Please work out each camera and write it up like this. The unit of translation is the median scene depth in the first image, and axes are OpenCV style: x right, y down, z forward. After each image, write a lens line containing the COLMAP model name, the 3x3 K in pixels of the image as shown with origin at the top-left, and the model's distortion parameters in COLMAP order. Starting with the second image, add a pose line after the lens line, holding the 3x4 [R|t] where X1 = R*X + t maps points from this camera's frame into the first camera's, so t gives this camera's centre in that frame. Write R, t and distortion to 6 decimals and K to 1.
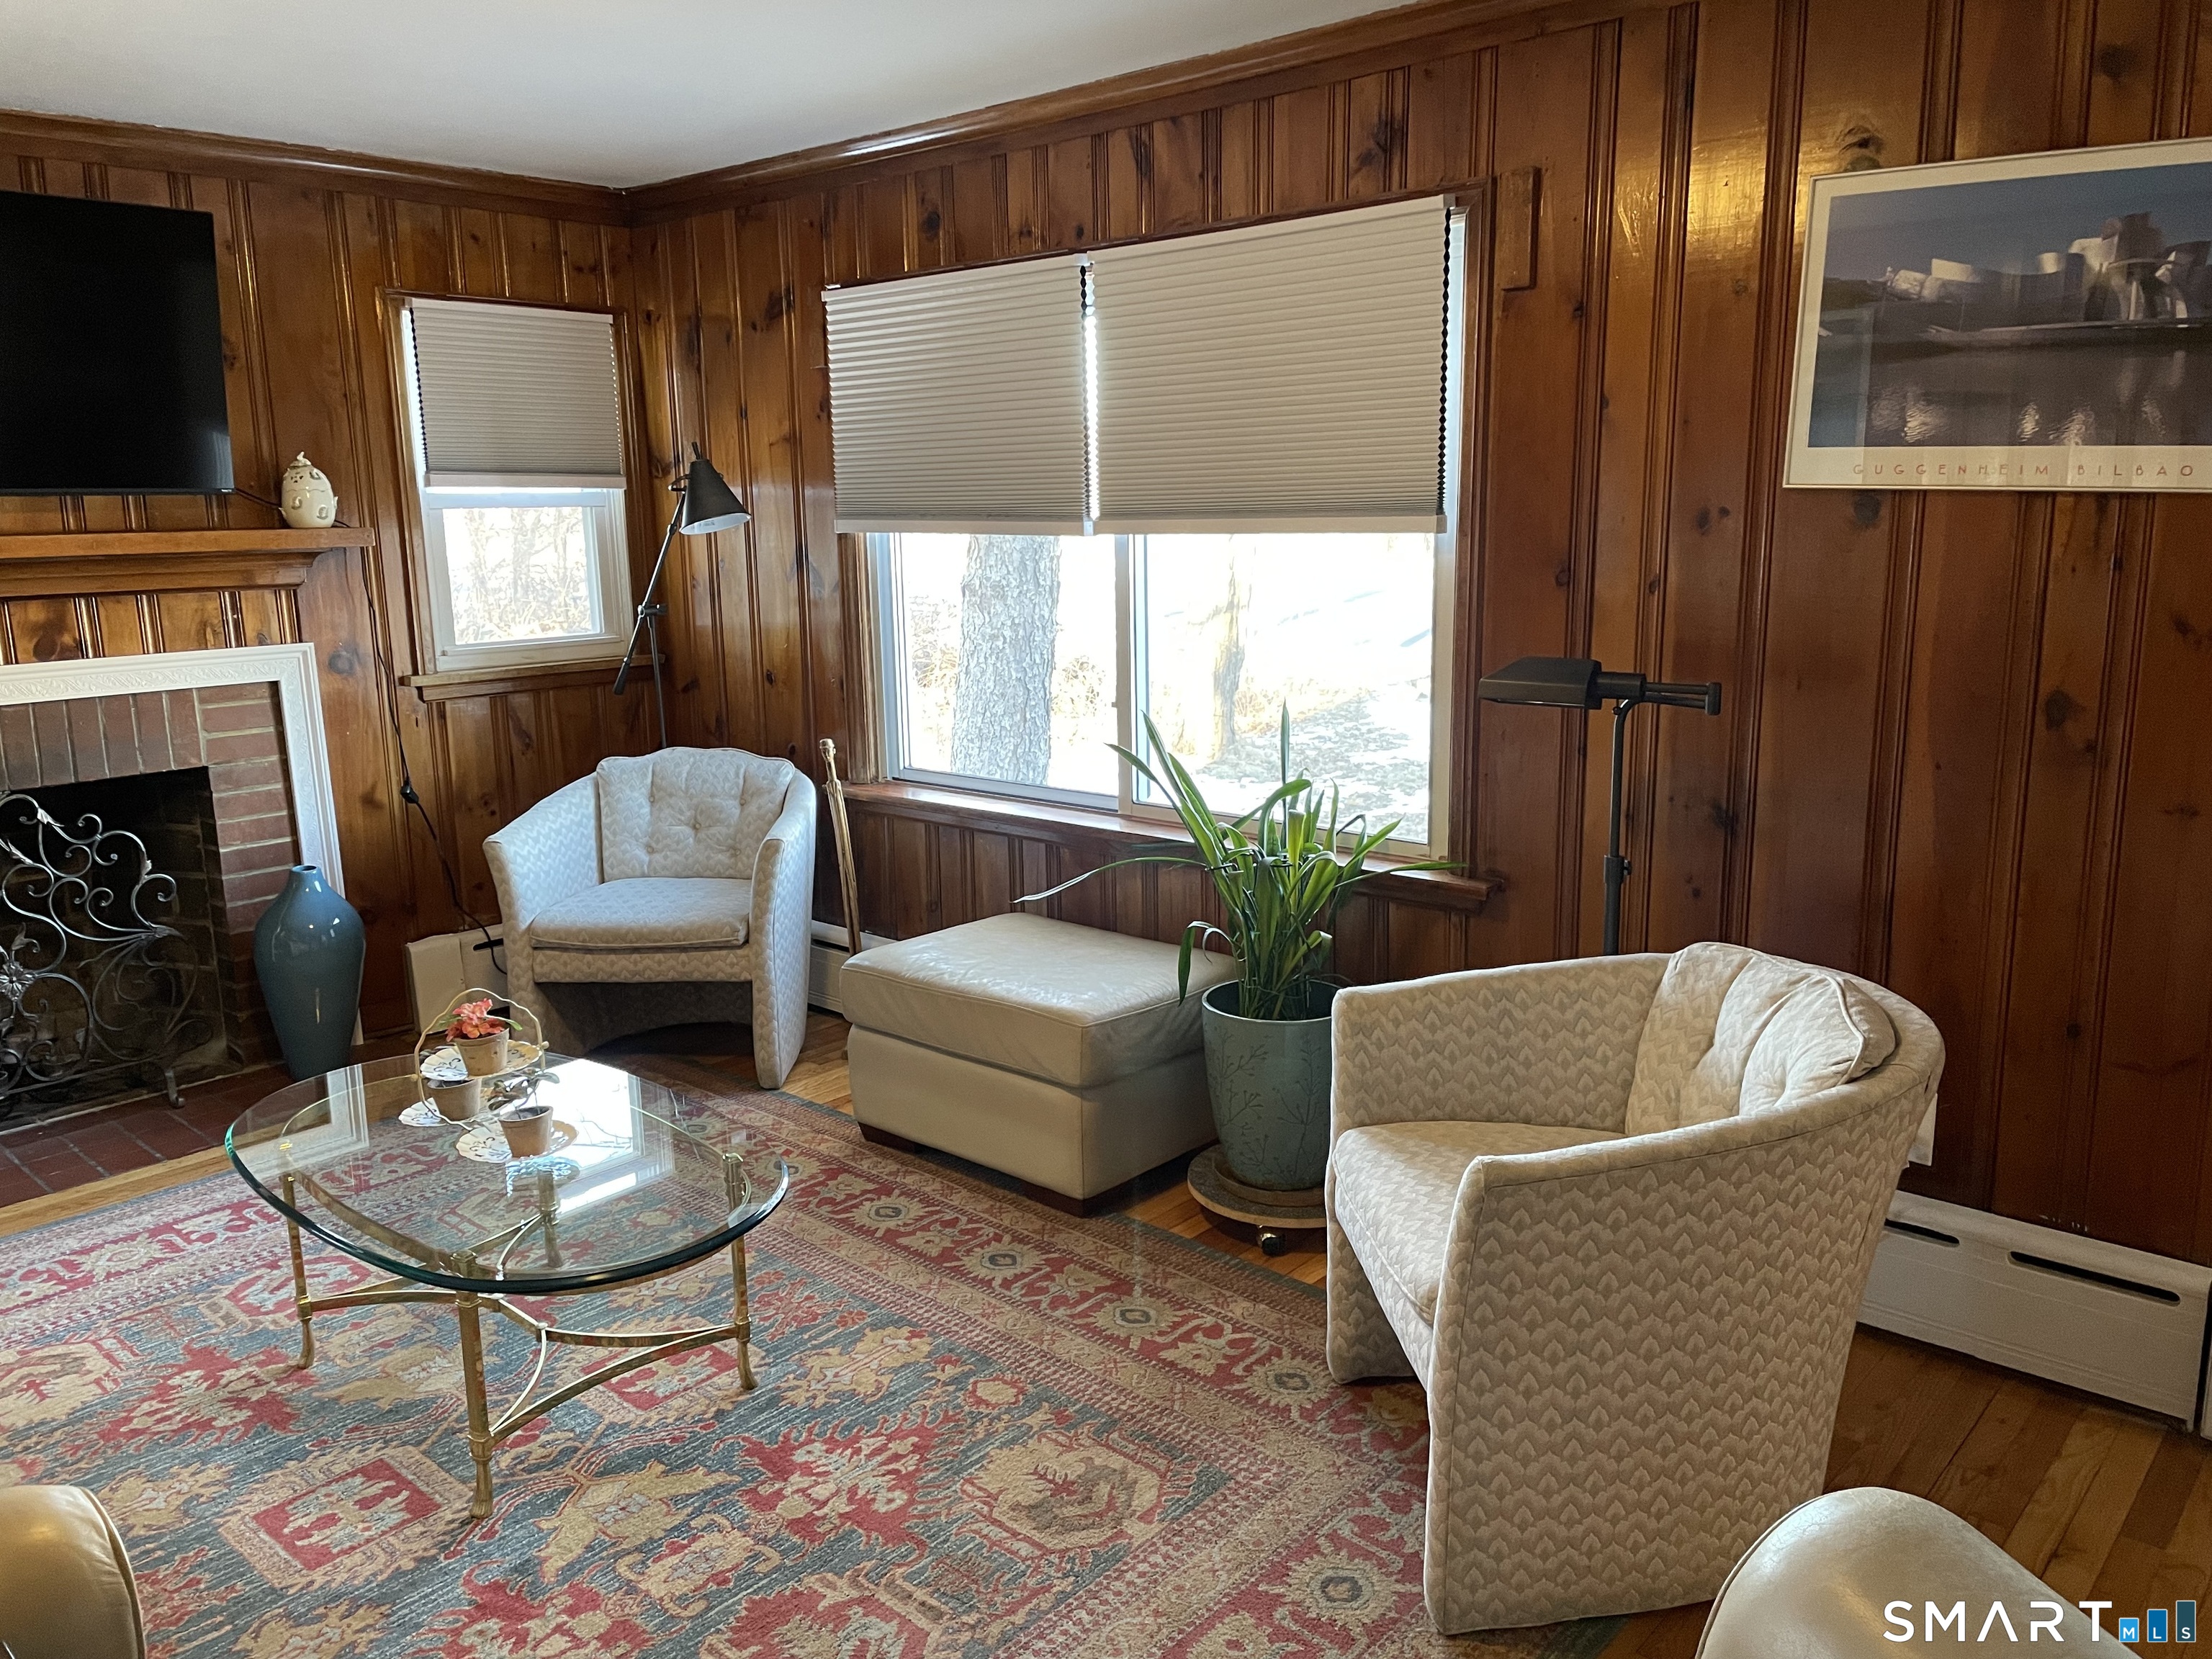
lens RADIAL K [[1686.7, 0, 1098.3], [0, 1686.7, 812.5], [0, 0, 1]] dist [0.098010, -0.103702]
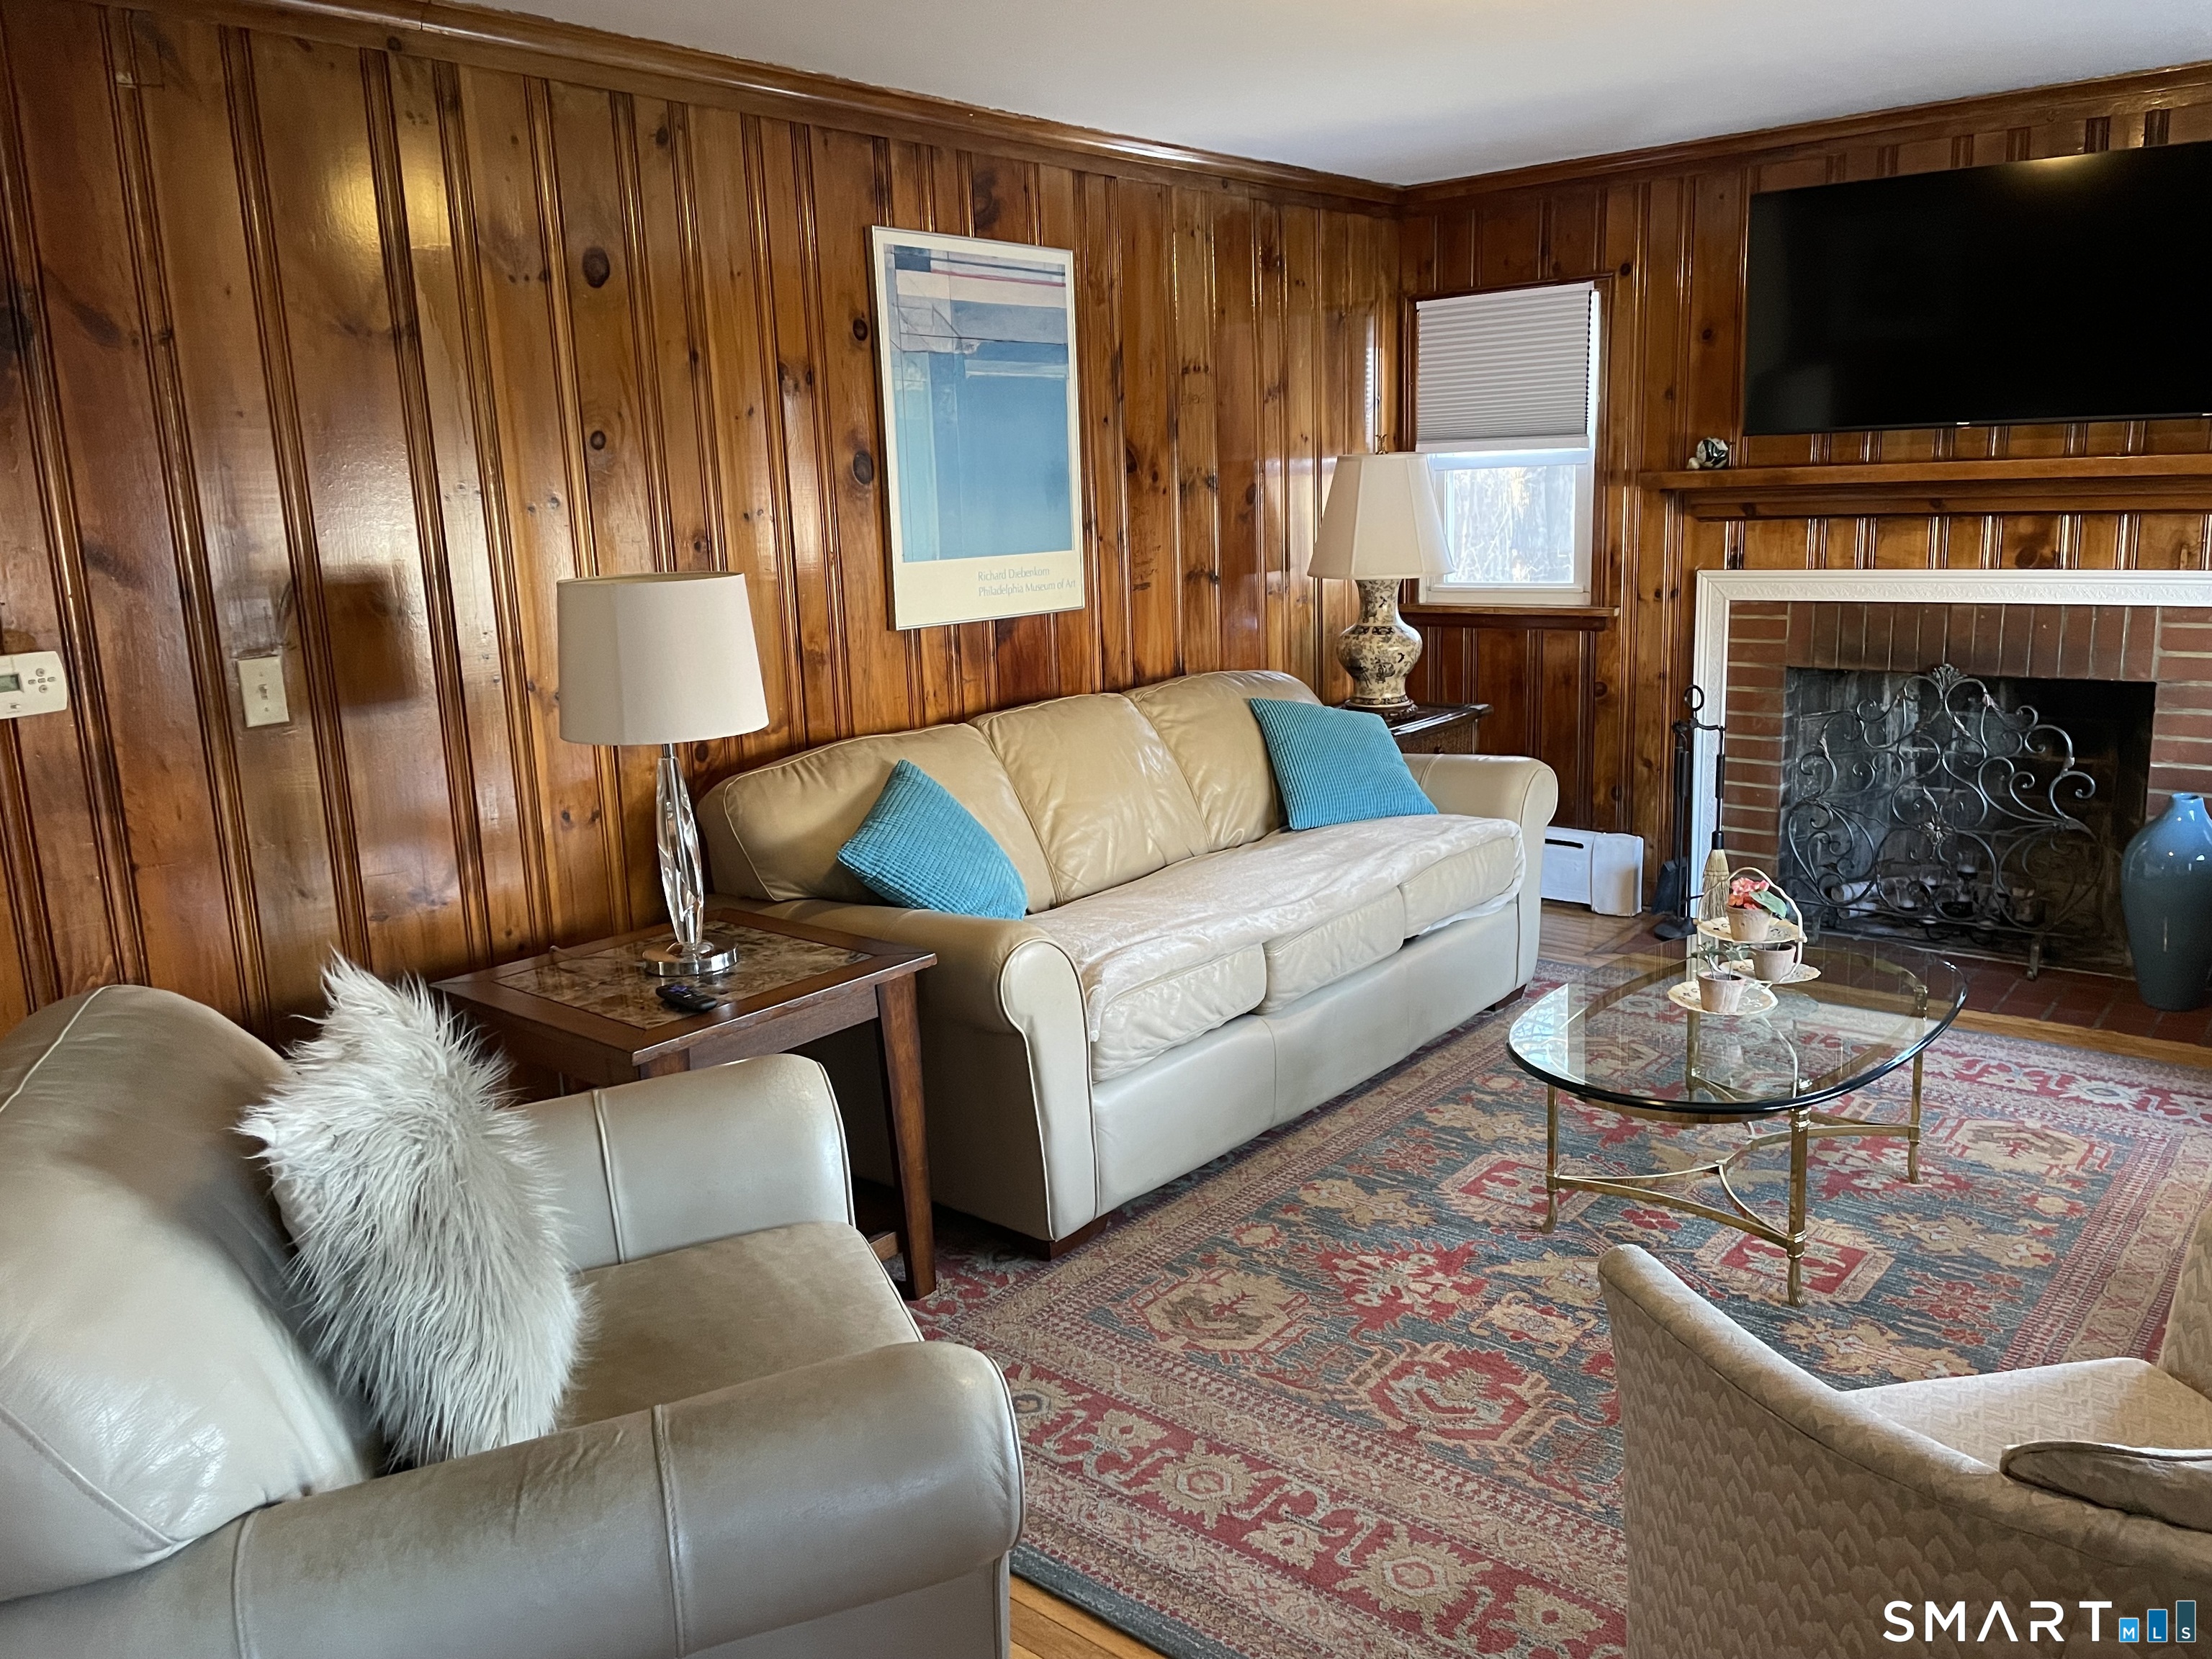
lens RADIAL K [[1686.7, 0, 1095.9], [0, 1686.7, 813.5], [0, 0, 1]] dist [0.098010, -0.103702]
pose [[0.020173, 0.213661, -0.976699, 0.515055], [-0.144753, 0.967229, 0.208600, -0.076397], [0.989262, 0.137172, 0.050440, 0.332617]]
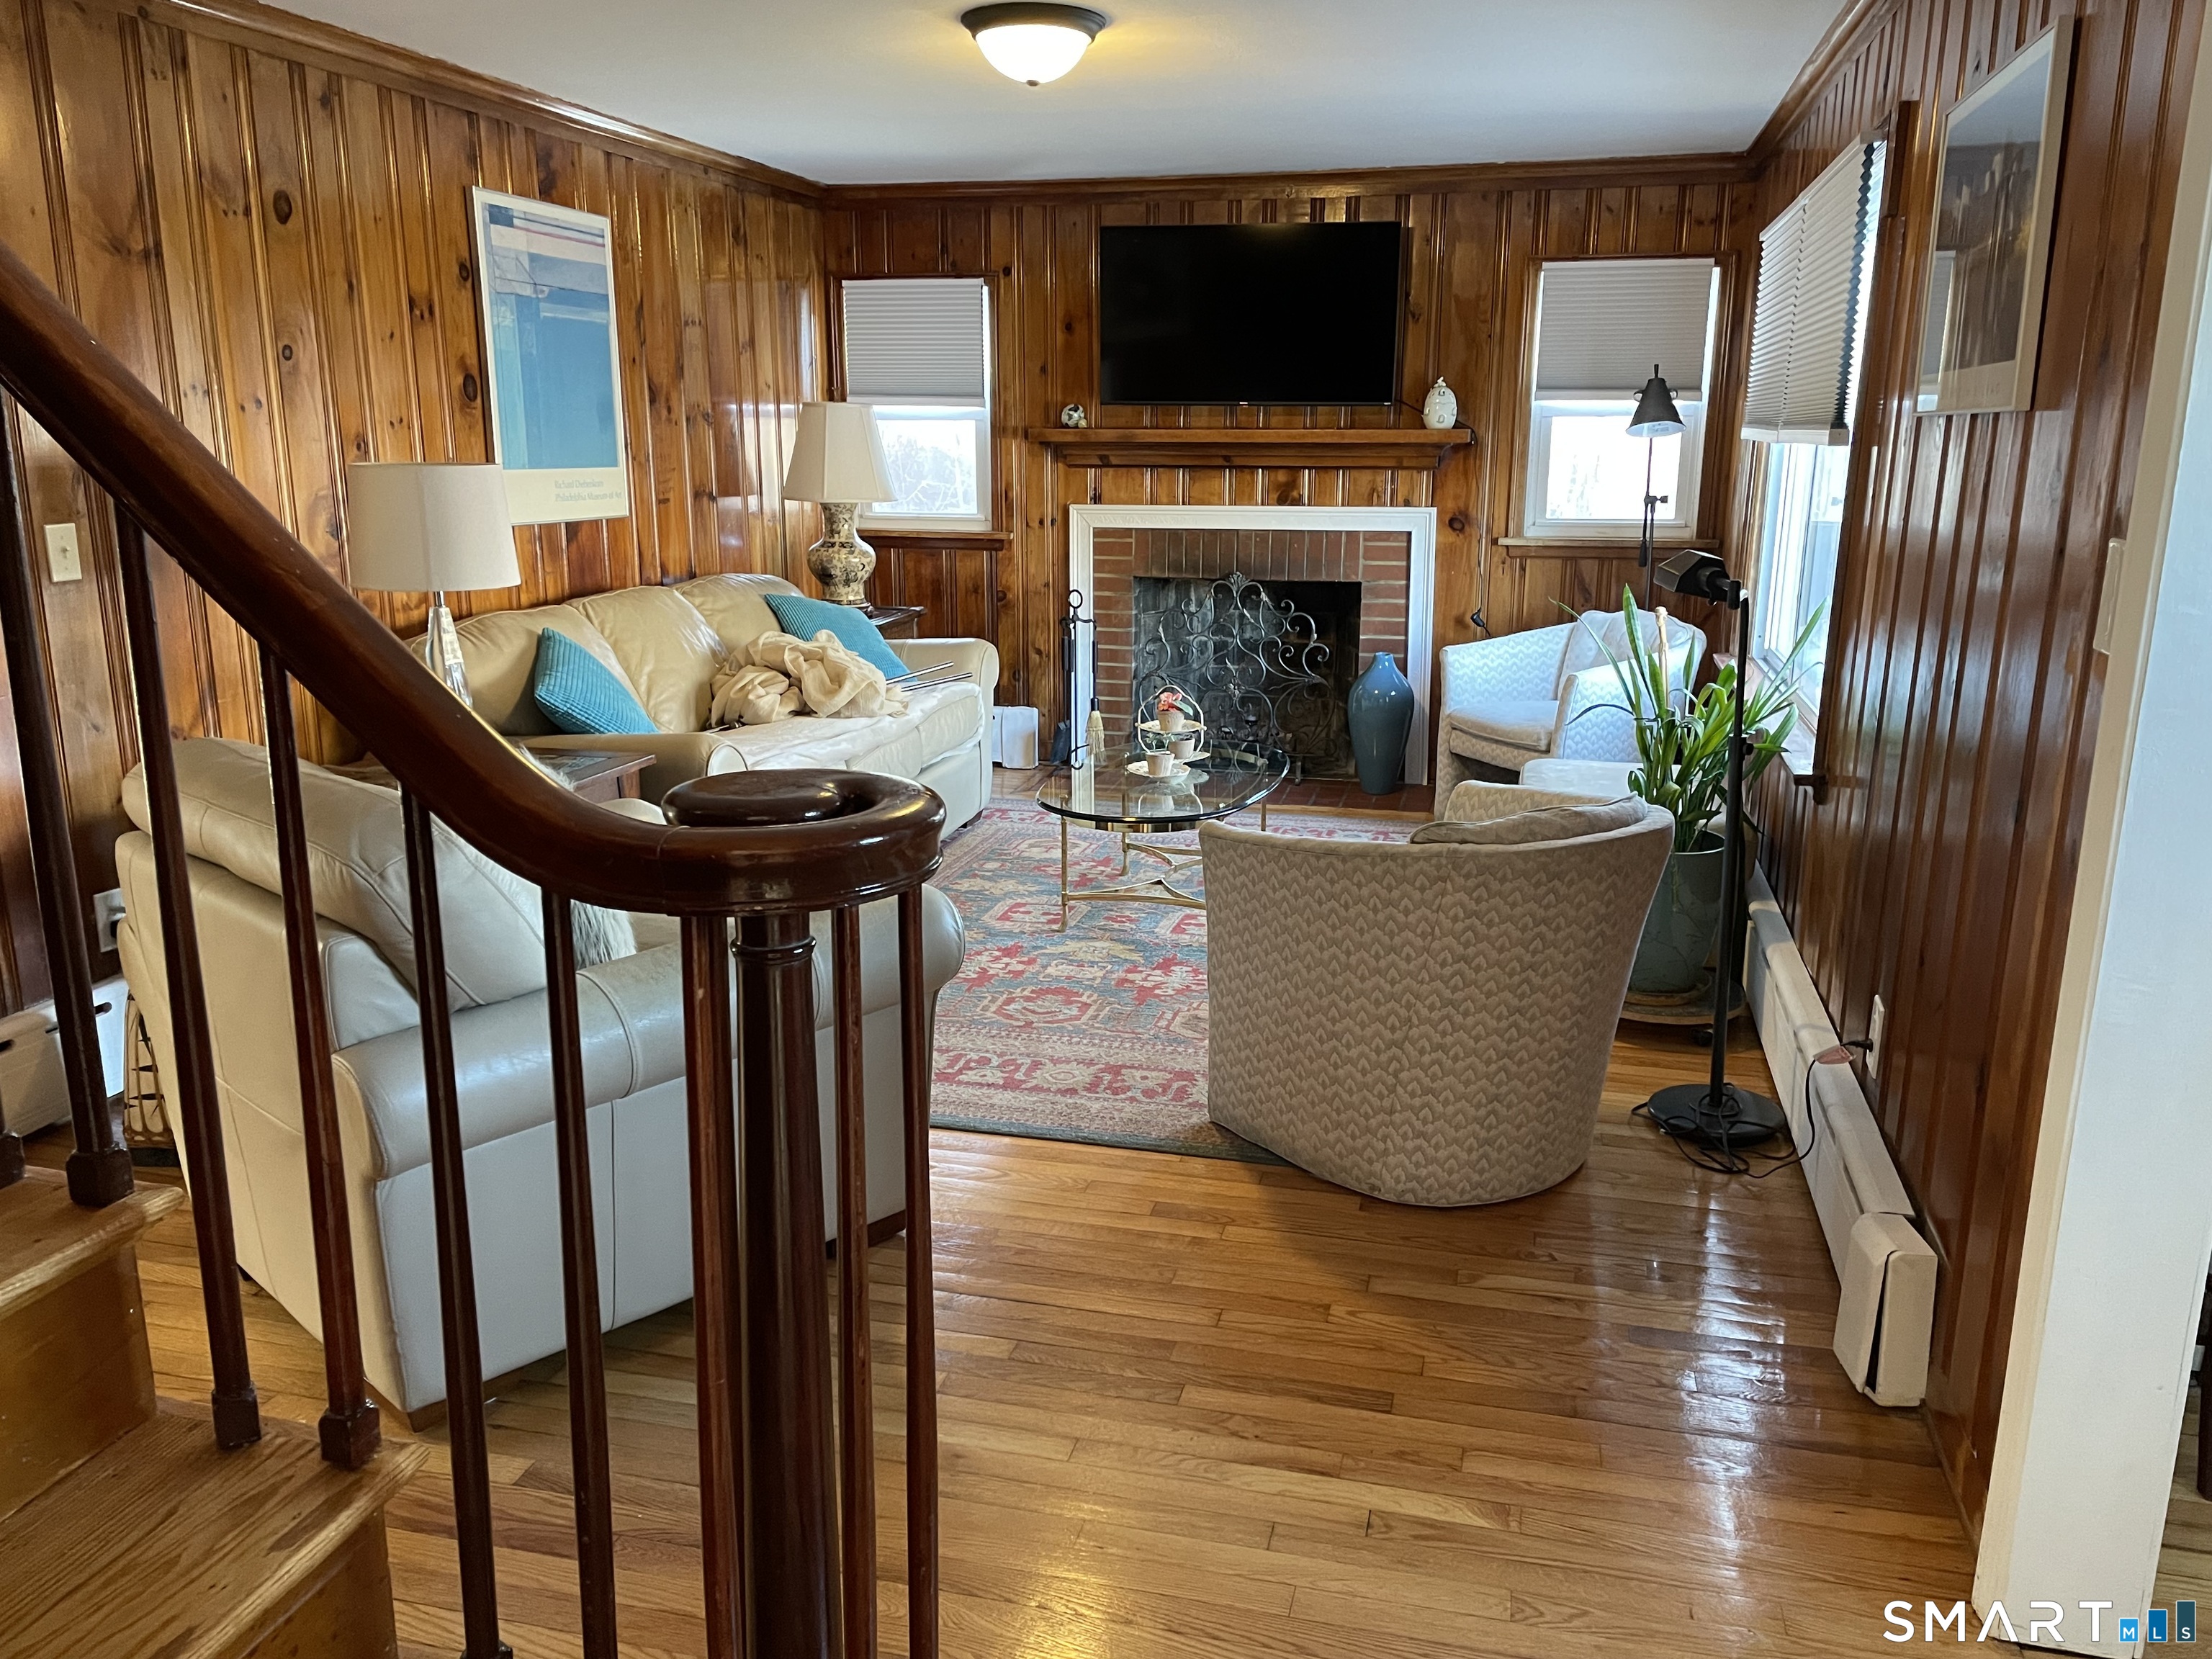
lens RADIAL K [[1719.9, 0, 1104.6], [0, 1719.9, 849.3], [0, 0, 1]] dist [0.078205, -0.083082]
pose [[0.448980, 0.231993, -0.862900, 0.820982], [-0.173781, 0.969939, 0.170350, -0.018025], [0.876480, 0.073472, 0.475799, 0.057458]]
